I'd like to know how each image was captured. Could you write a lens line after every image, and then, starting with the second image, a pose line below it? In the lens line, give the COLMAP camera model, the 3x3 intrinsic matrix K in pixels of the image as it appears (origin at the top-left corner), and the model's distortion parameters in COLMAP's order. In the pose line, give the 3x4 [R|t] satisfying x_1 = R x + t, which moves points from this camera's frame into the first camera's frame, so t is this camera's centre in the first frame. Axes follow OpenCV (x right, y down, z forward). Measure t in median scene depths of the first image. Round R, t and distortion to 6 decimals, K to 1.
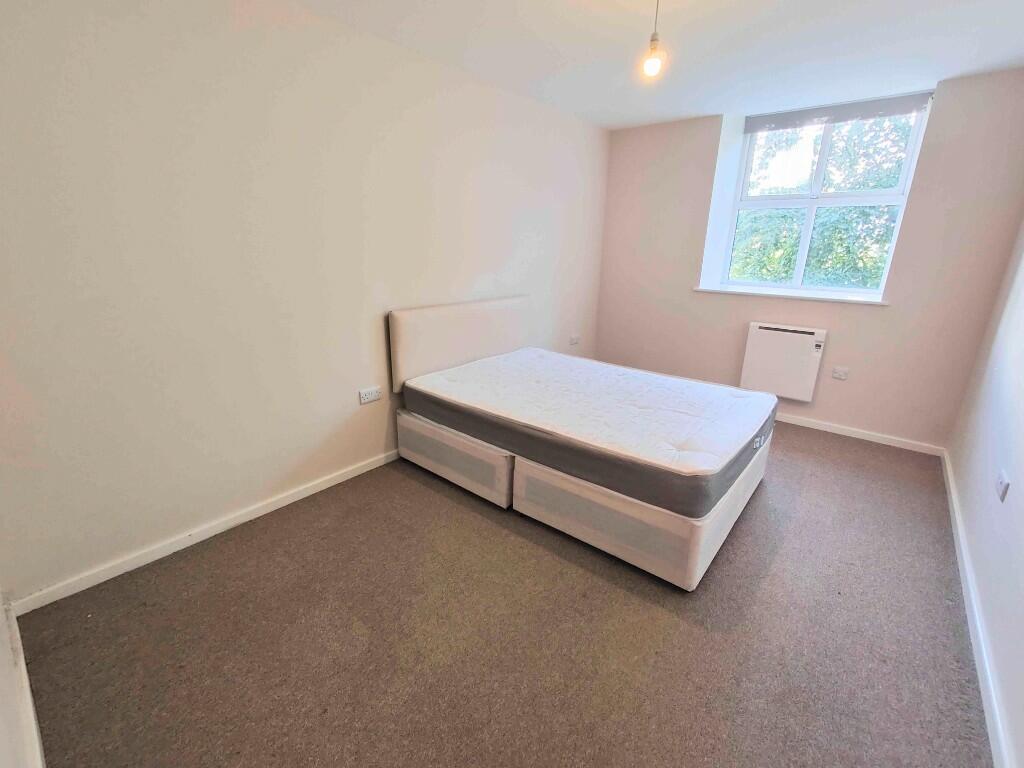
lens RADIAL K [[445.2, 0, 510.2], [0, 445.2, 379.7], [0, 0, 1]] dist [-0.000256, 0.000265]
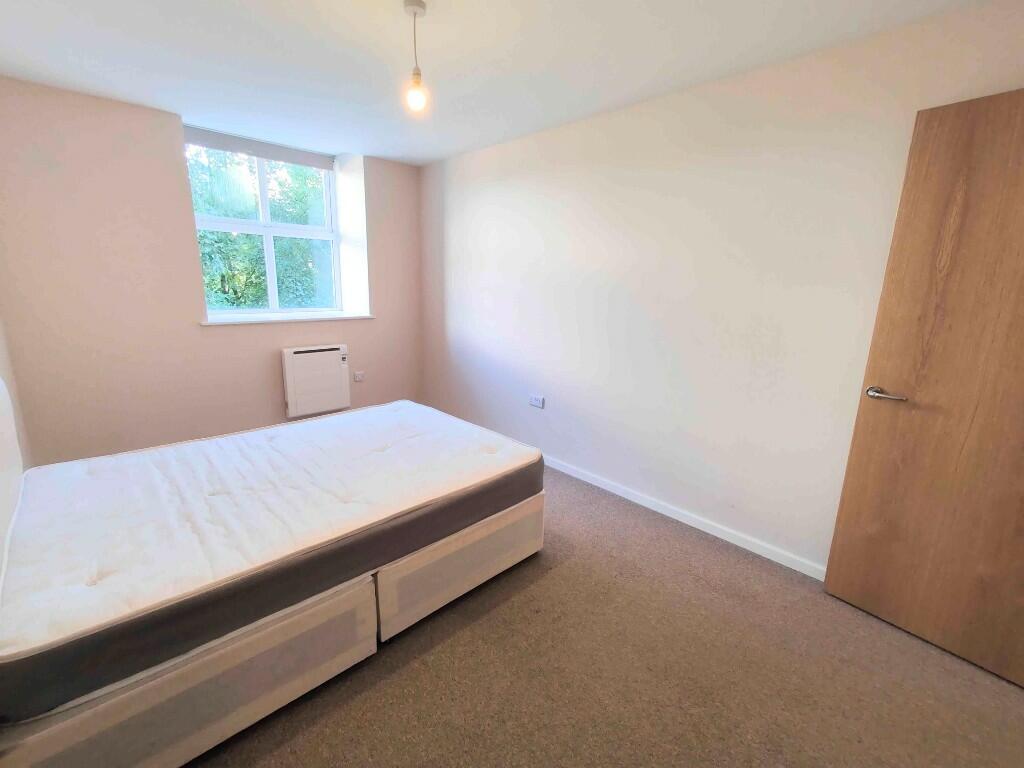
lens RADIAL K [[445.2, 0, 510.2], [0, 445.2, 379.7], [0, 0, 1]] dist [-0.000256, 0.000265]
pose [[0.129012, -0.231827, 0.964164, -0.560774], [0.268951, 0.944026, 0.190997, -0.190160], [-0.954474, 0.234672, 0.184141, 0.576419]]
